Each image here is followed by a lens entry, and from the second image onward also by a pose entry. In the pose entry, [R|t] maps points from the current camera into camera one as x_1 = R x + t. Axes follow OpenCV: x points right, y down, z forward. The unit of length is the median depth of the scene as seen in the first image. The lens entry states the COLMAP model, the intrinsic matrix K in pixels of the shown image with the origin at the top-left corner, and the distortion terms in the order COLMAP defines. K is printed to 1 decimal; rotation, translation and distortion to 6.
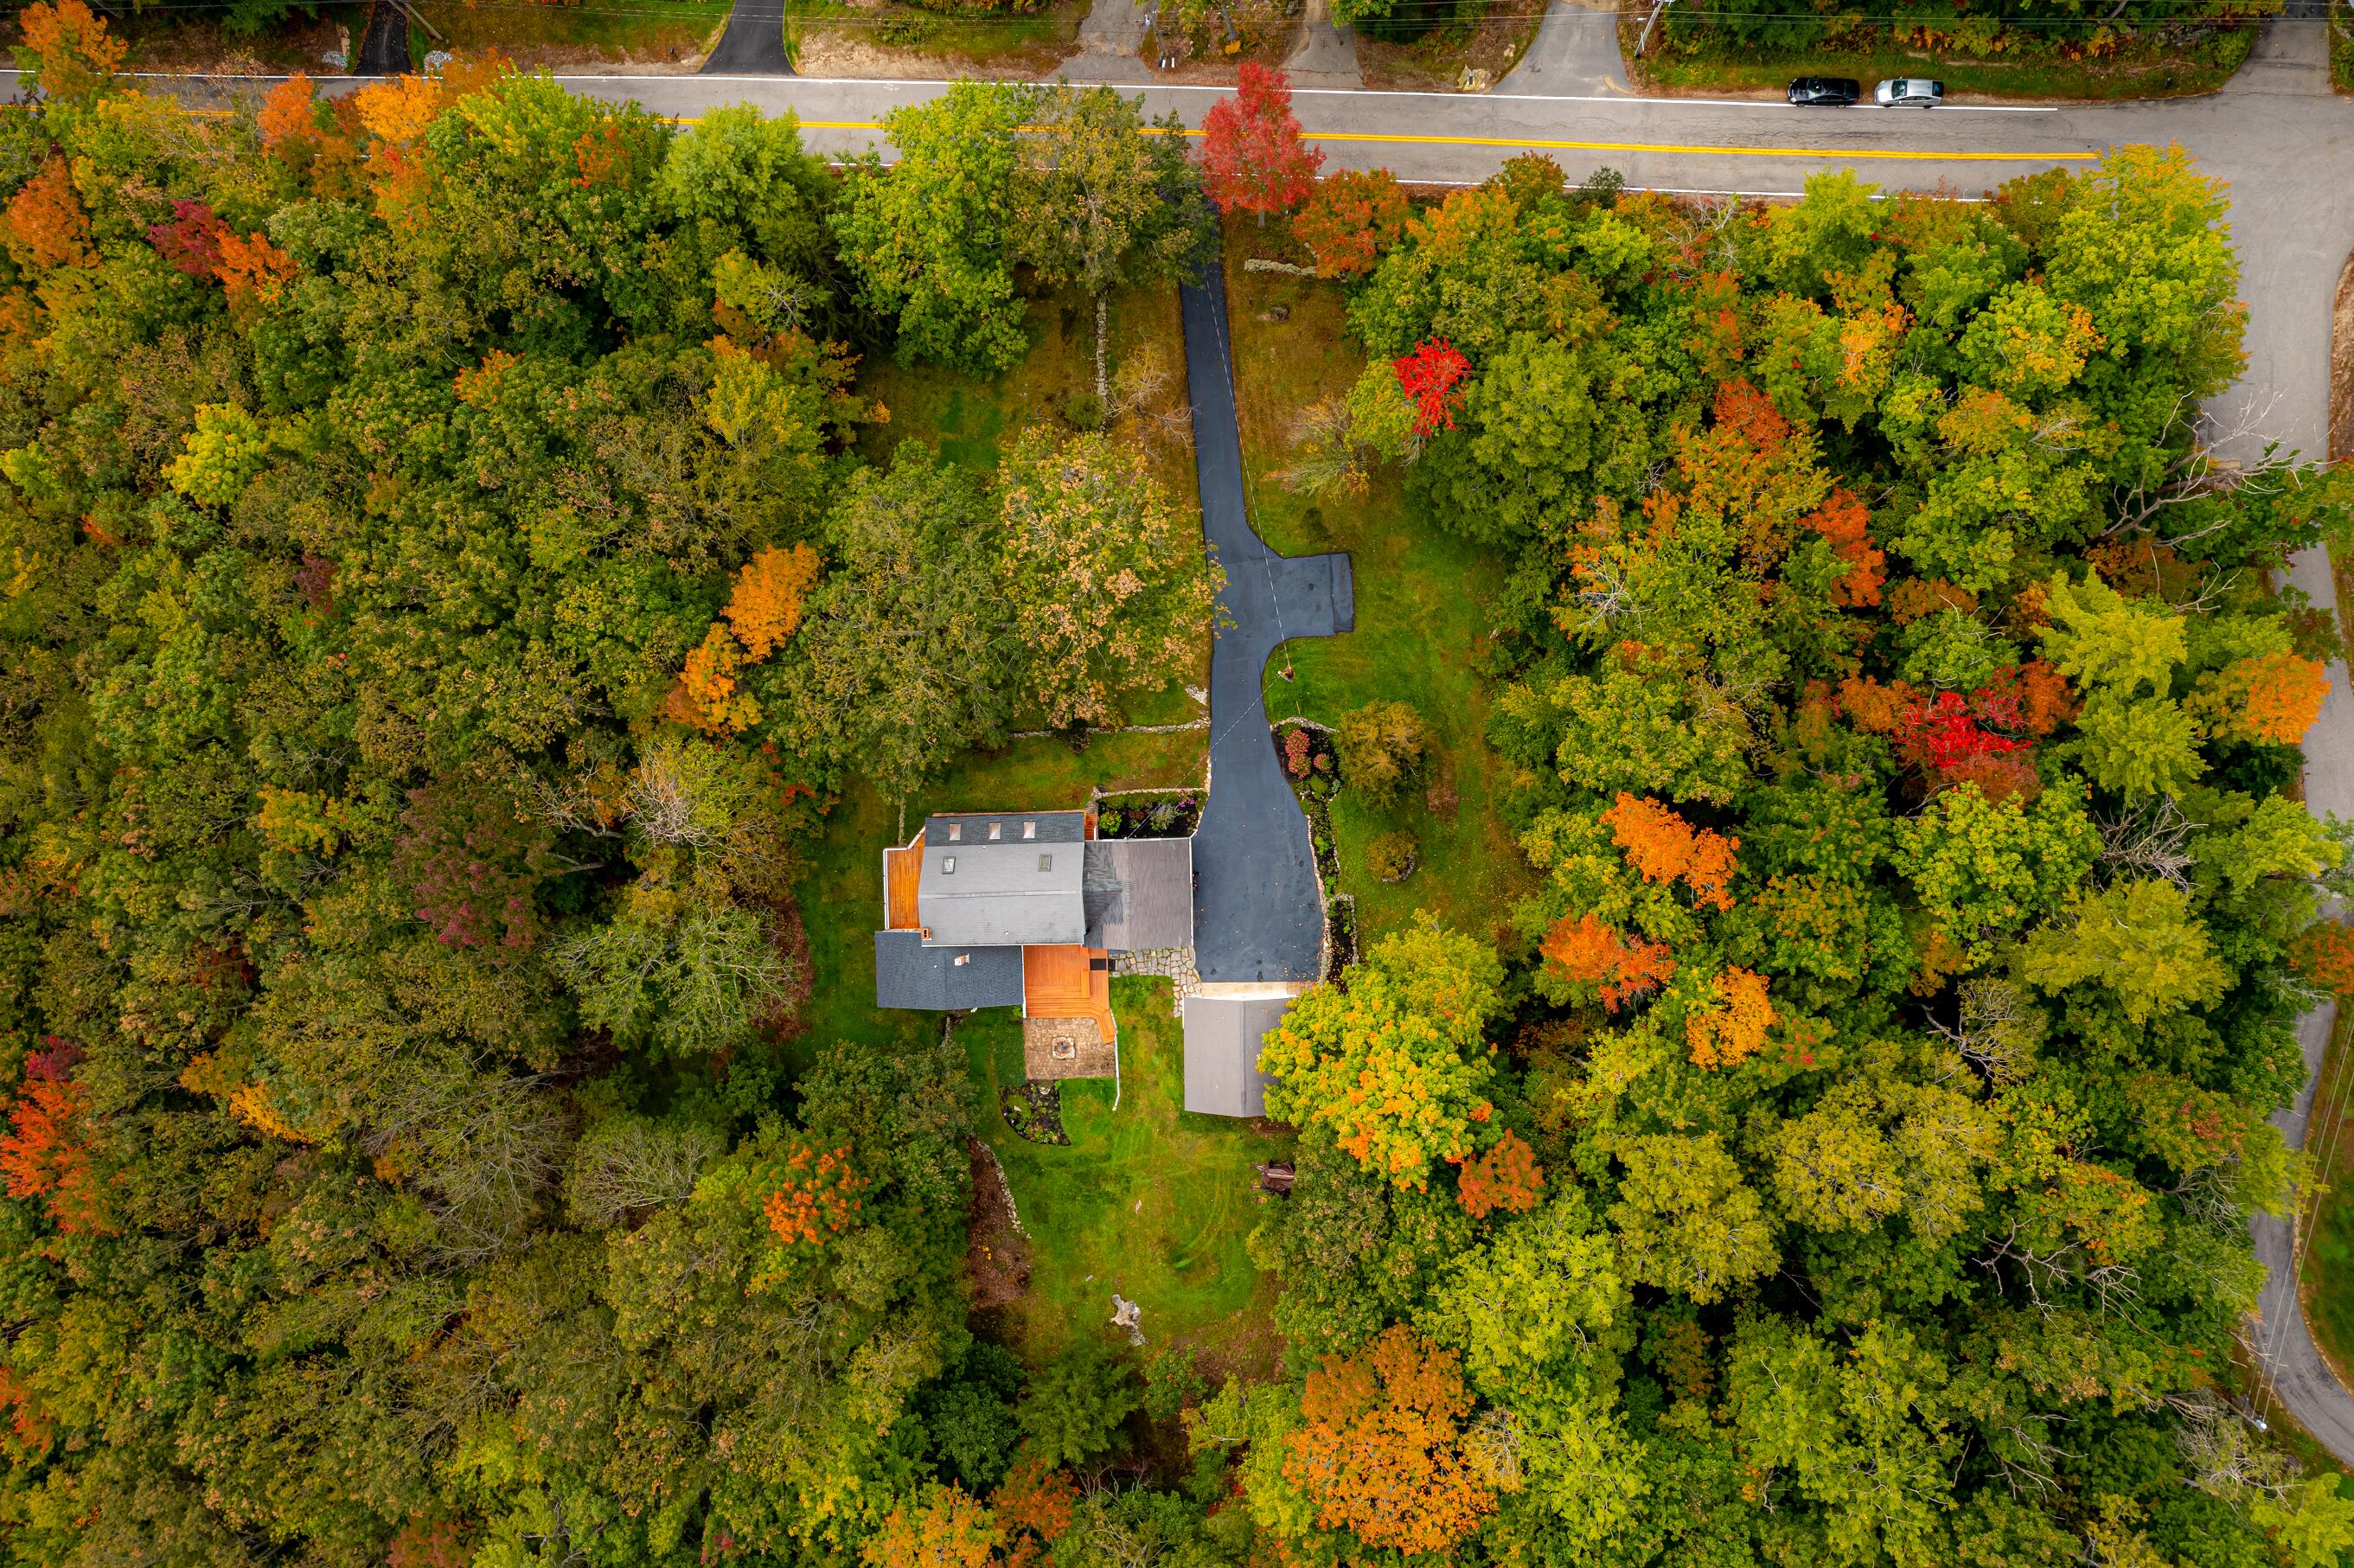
lens RADIAL K [[1723.1, 0, 1177.0], [0, 1723.1, 784.0], [0, 0, 1]] dist [0.011702, 0.005525]
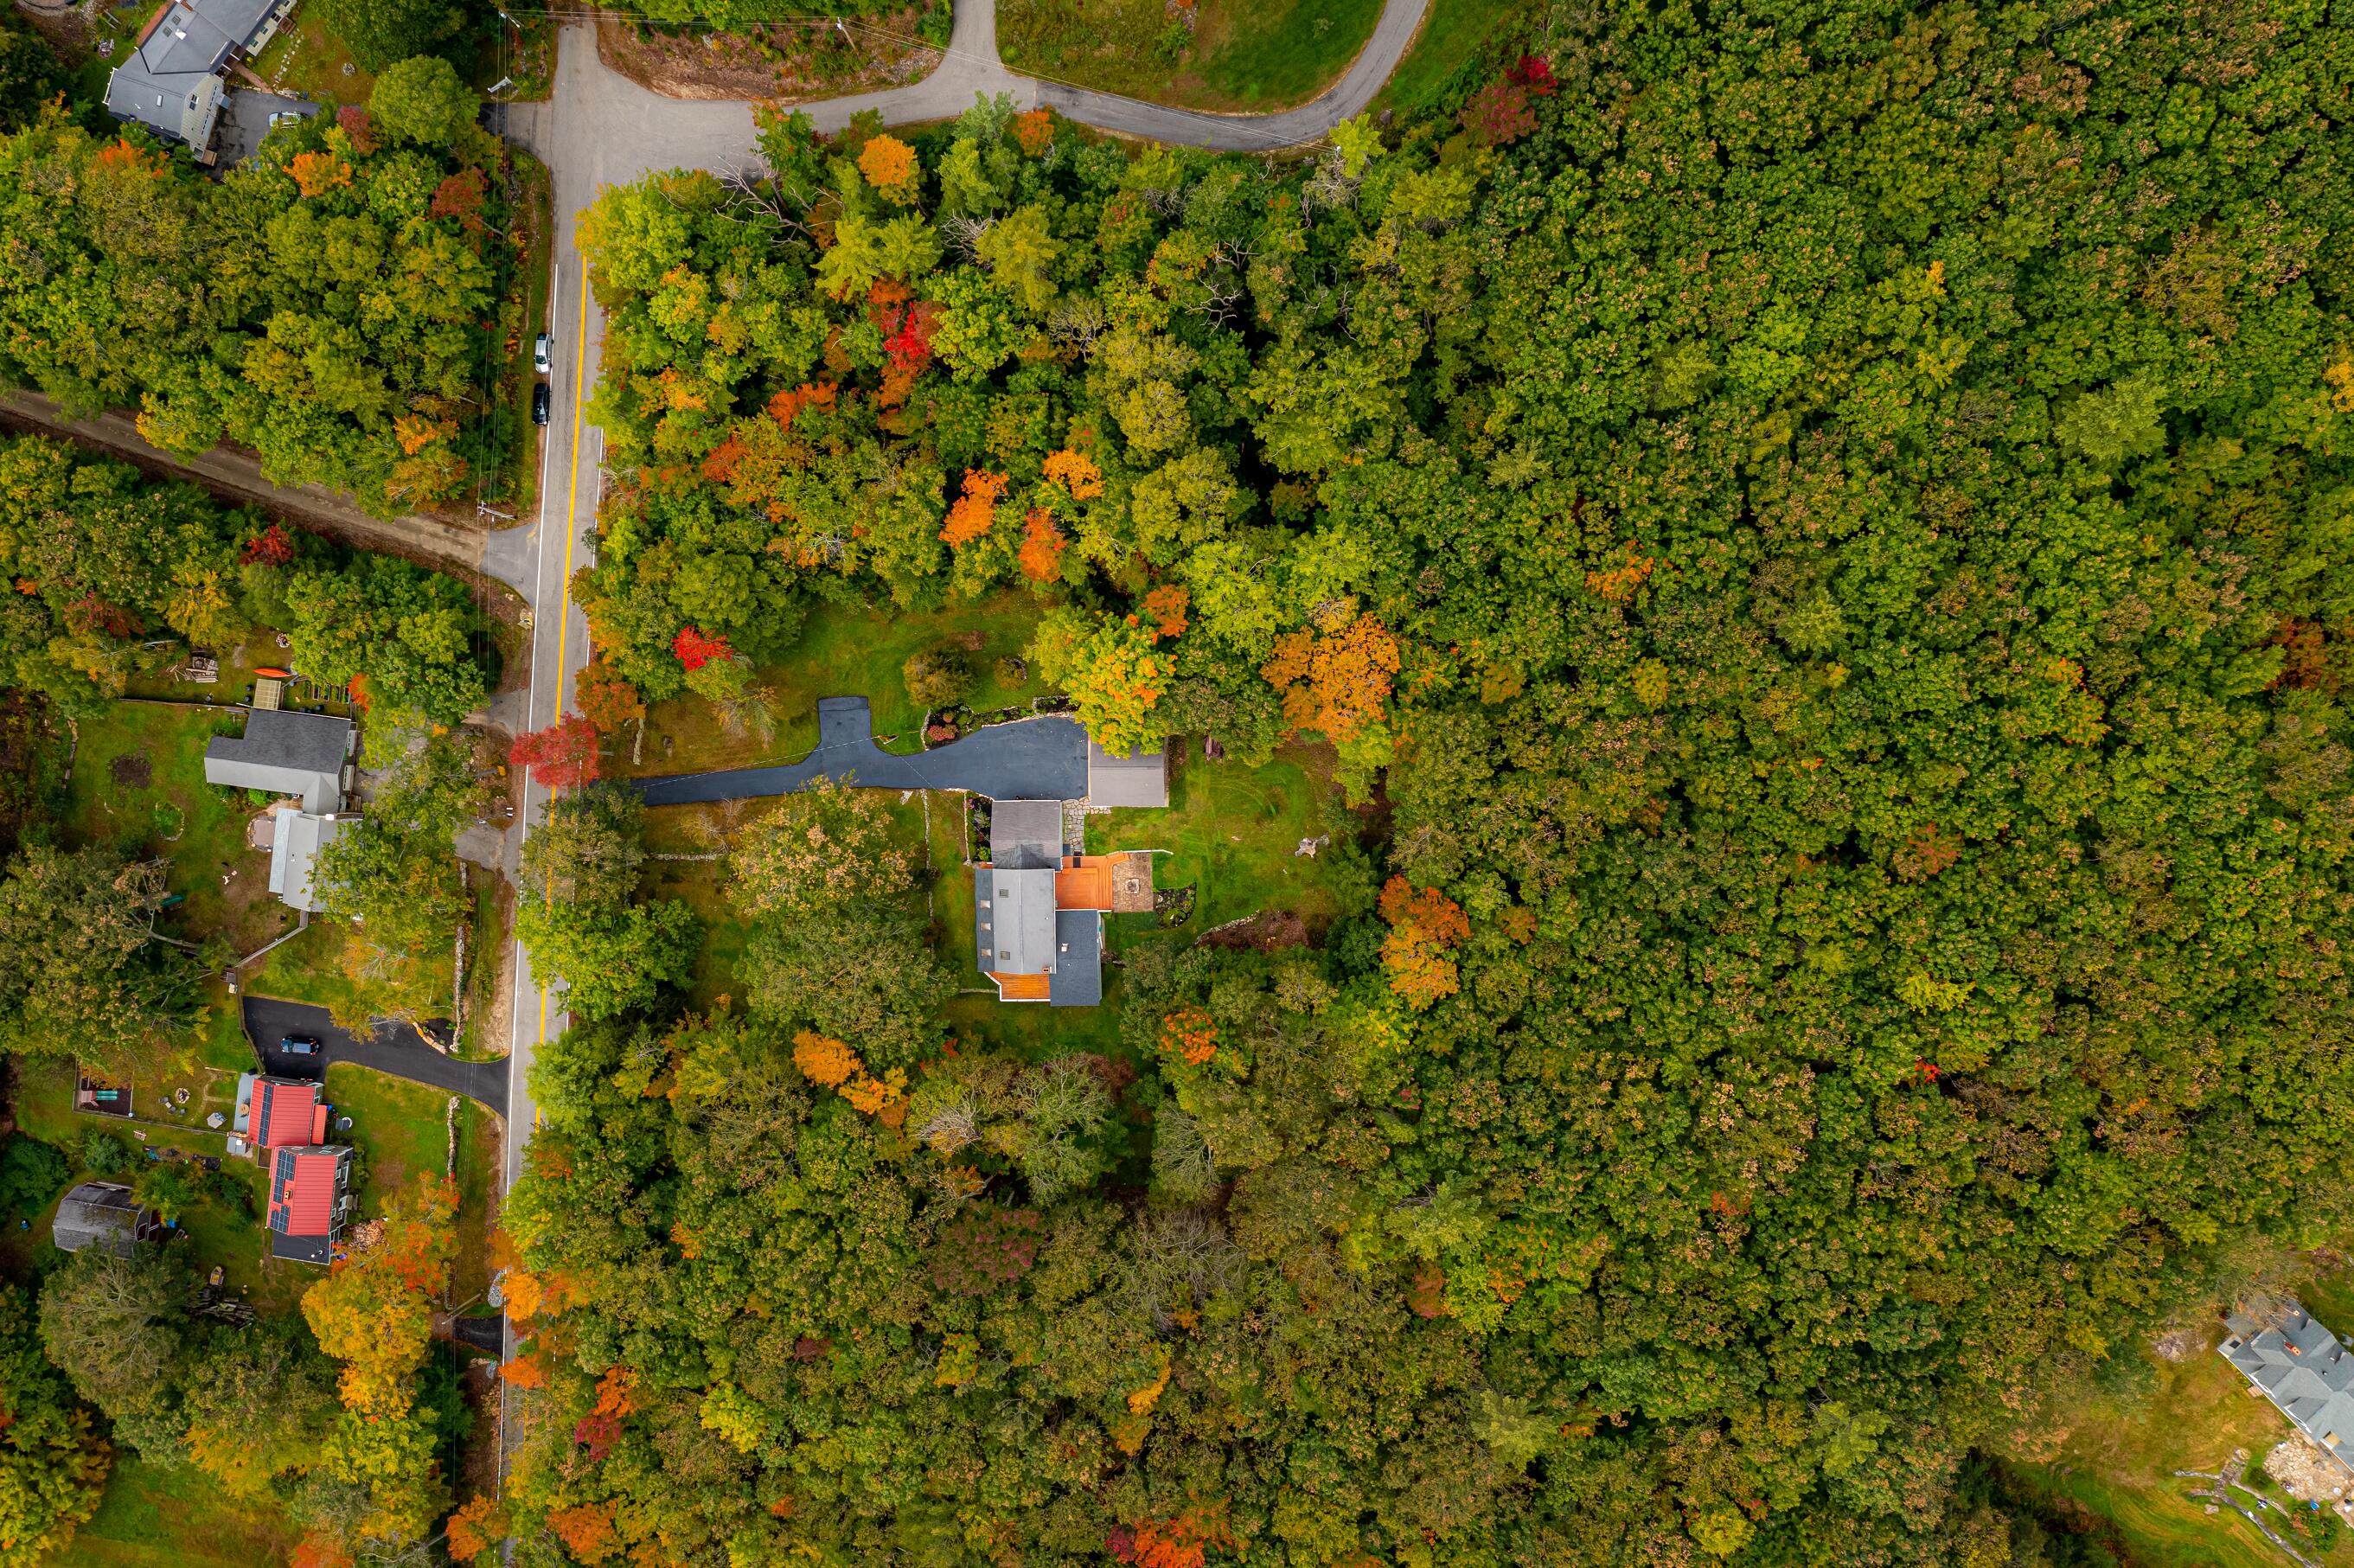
lens RADIAL K [[1860.8, 0, 1177.0], [0, 1860.8, 784.0], [0, 0, 1]] dist [0.000127, -0.003408]
pose [[0.012391, -0.998248, 0.057862, -0.077372], [0.997901, 0.008667, -0.064177, 0.328580], [0.063563, 0.058536, 0.996260, -0.719326]]
